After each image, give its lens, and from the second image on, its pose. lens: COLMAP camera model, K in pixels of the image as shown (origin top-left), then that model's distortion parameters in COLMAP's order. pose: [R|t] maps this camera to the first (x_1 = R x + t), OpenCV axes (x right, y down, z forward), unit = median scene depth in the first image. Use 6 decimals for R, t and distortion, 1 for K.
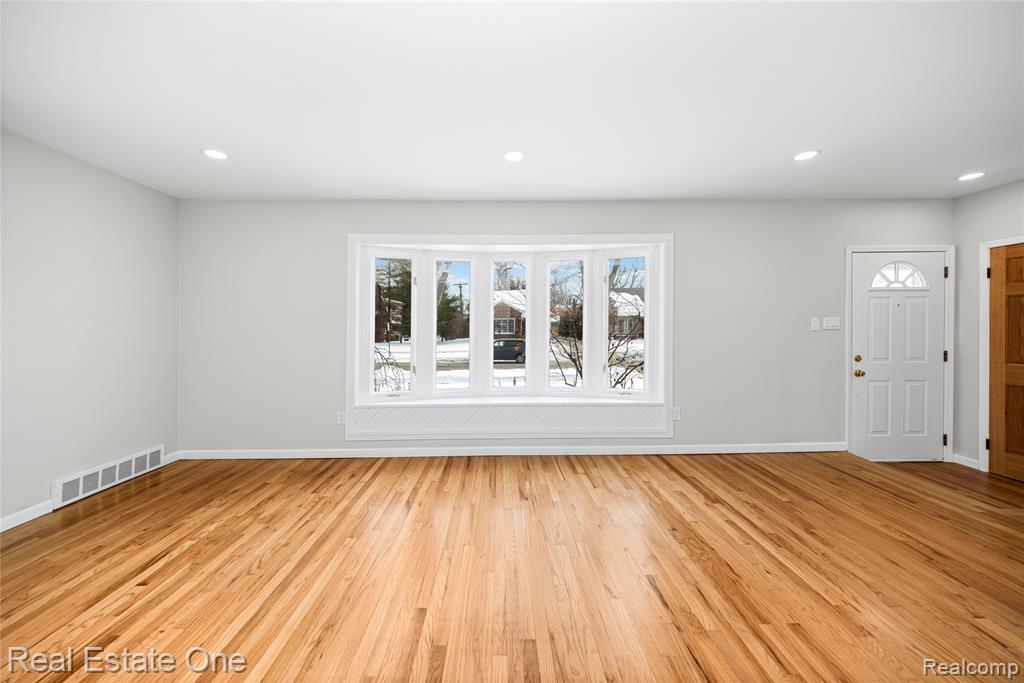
lens RADIAL K [[364.3, 0, 507.2], [0, 364.3, 327.7], [0, 0, 1]] dist [-0.002815, 0.000671]
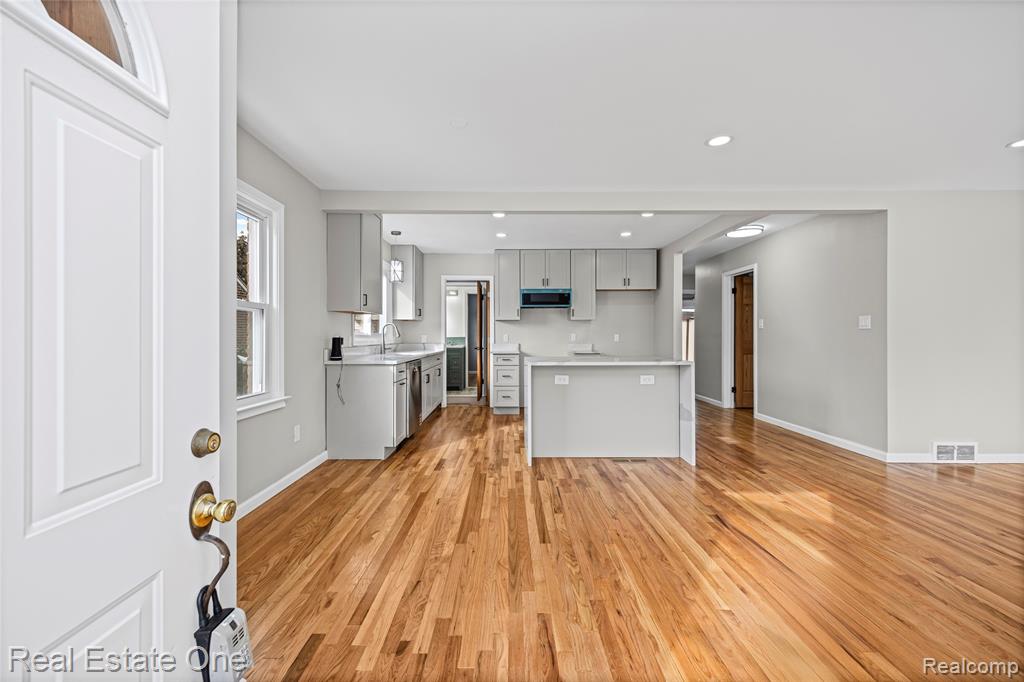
lens RADIAL K [[416.9, 0, 509.8], [0, 416.9, 343.5], [0, 0, 1]] dist [0.005974, -0.003890]
pose [[-0.999941, 0.006623, 0.008618, 1.080302], [0.006796, 0.999773, 0.020216, 0.020948], [-0.008482, 0.020273, -0.999758, 1.085930]]
